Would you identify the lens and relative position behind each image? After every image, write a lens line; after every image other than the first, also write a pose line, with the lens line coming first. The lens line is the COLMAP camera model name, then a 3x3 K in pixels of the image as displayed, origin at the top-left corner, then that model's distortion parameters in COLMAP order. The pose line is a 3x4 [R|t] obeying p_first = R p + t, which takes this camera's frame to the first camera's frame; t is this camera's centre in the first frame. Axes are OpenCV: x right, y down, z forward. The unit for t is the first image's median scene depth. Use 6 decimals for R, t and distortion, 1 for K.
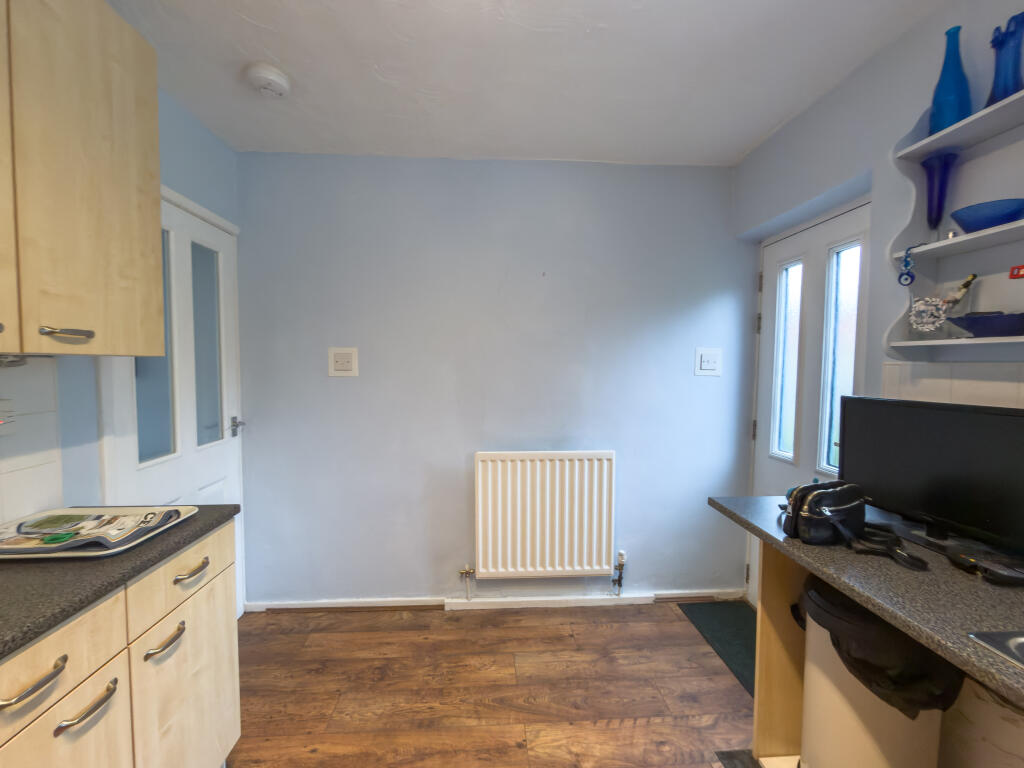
lens RADIAL K [[416.9, 0, 507.1], [0, 416.9, 383.3], [0, 0, 1]] dist [0.000727, -0.000055]
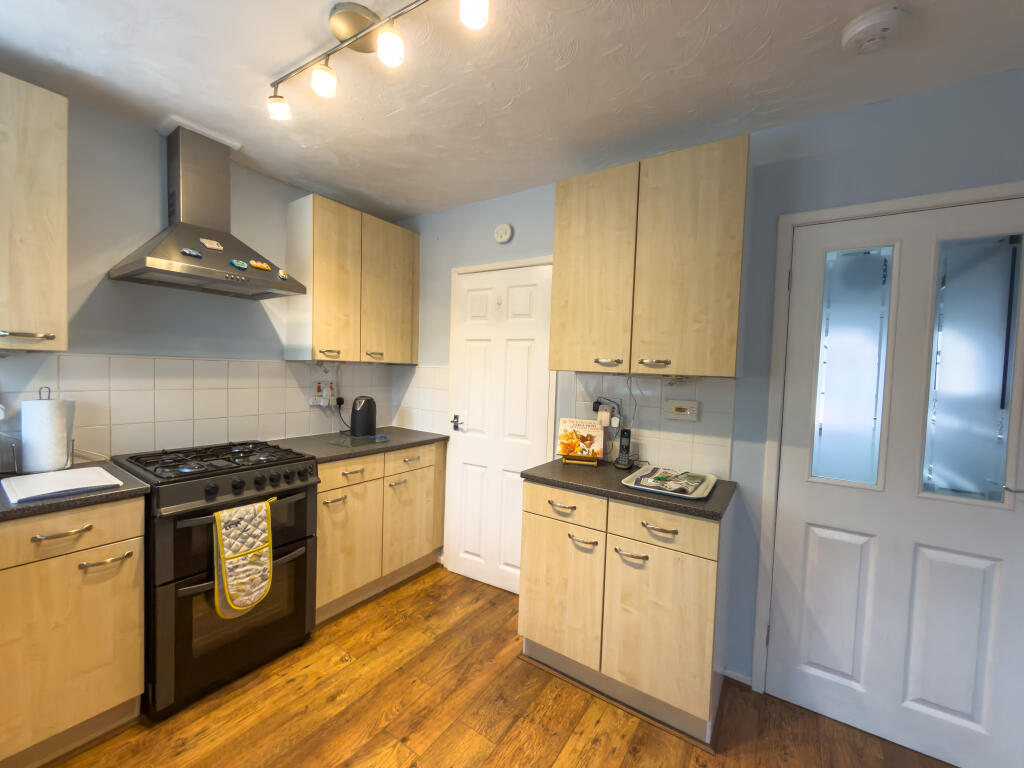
lens RADIAL K [[416.9, 0, 507.1], [0, 416.9, 383.3], [0, 0, 1]] dist [0.000727, -0.000055]
pose [[-0.598543, 0.008346, -0.801047, 0.799821], [-0.070891, 0.995471, 0.063341, -0.103705], [0.797948, 0.094700, -0.595241, 1.658818]]
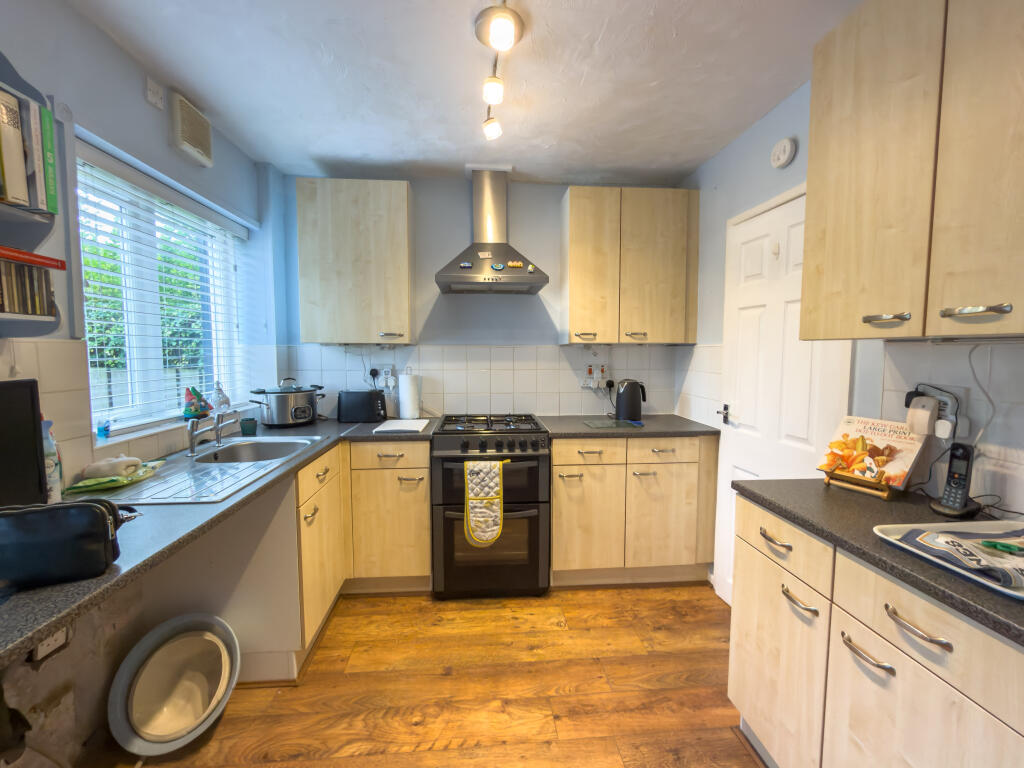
lens RADIAL K [[442.6, 0, 512.0], [0, 442.6, 384.0], [0, 0, 1]] dist [-0.000683, -0.000118]
pose [[-0.999584, 0.001933, -0.028771, -0.027414], [-0.001521, 0.992829, 0.119531, -0.081655], [0.028795, 0.119525, -0.992414, 2.049715]]
